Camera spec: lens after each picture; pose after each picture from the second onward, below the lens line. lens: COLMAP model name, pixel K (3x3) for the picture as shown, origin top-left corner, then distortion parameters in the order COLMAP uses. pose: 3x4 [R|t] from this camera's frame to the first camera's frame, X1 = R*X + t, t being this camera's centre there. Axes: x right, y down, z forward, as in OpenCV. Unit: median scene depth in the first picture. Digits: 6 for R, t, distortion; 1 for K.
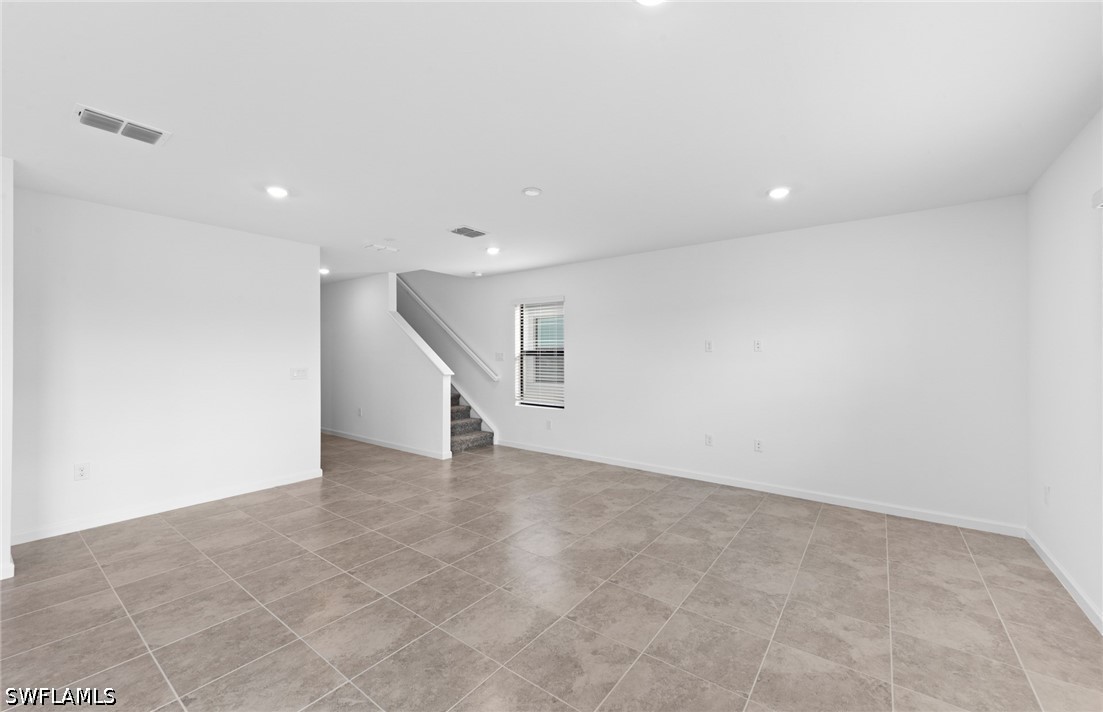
lens RADIAL K [[433.9, 0, 550.7], [0, 433.9, 348.6], [0, 0, 1]] dist [0.007743, 0.000044]
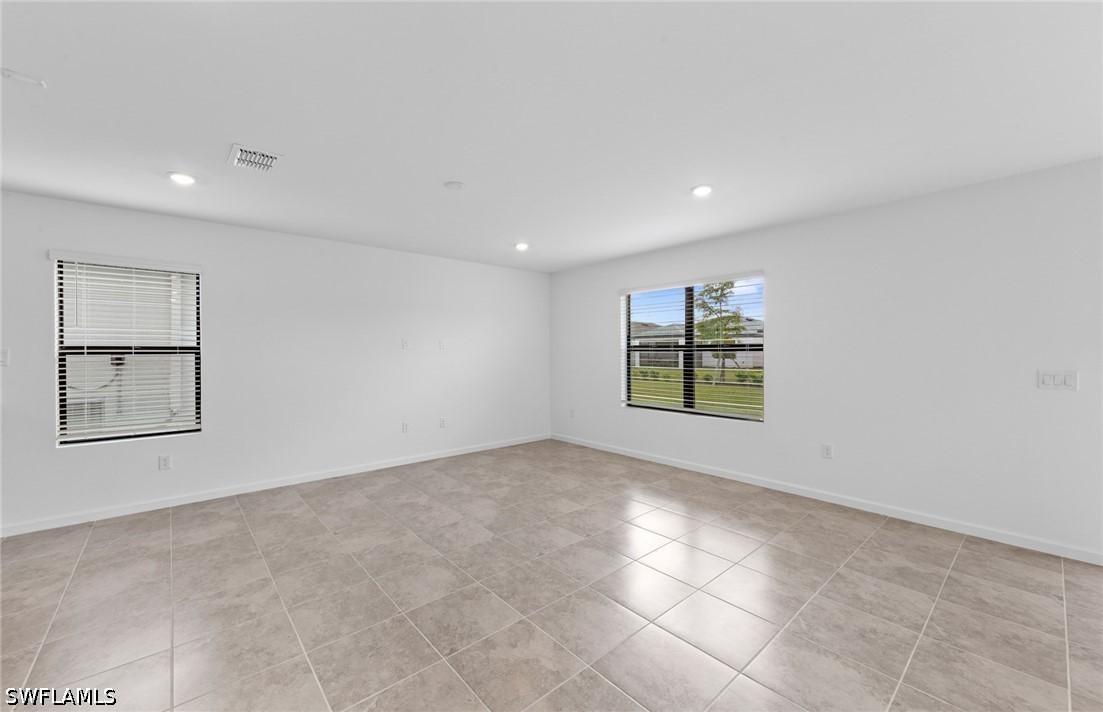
lens RADIAL K [[433.9, 0, 550.7], [0, 433.9, 348.6], [0, 0, 1]] dist [0.007743, 0.000044]
pose [[0.201300, 0.004039, 0.979521, -0.939438], [-0.008557, 0.999961, -0.002365, 0.008202], [-0.979492, -0.007906, 0.201327, 0.575005]]
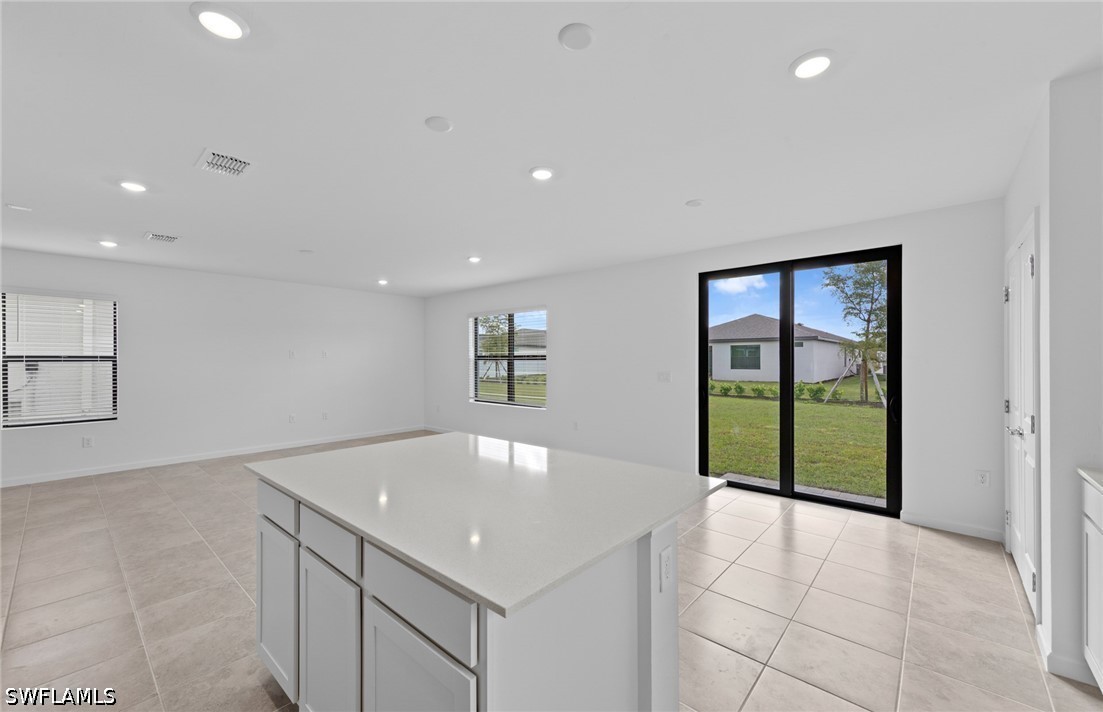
lens RADIAL K [[437.3, 0, 551.5], [0, 437.3, 356.0], [0, 0, 1]] dist [0.007120, 0.000186]
pose [[0.075901, 0.005987, 0.997097, -1.457479], [-0.010890, 0.999927, -0.005175, -0.001201], [-0.997056, -0.010466, 0.075961, 0.037761]]
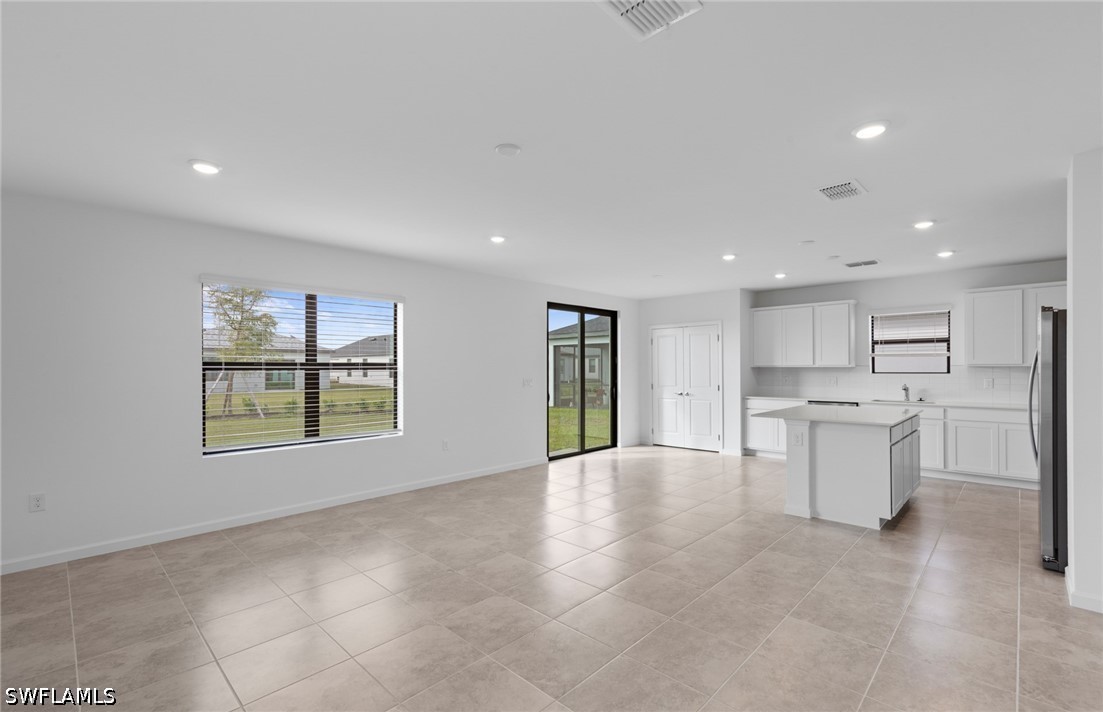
lens RADIAL K [[481.6, 0, 554.1], [0, 481.6, 362.7], [0, 0, 1]] dist [0.002678, 0.000197]
pose [[-0.993367, 0.005165, 0.114868, -0.211214], [0.002522, 0.999729, -0.023136, 0.022633], [-0.114957, -0.022693, -0.993111, 1.764465]]
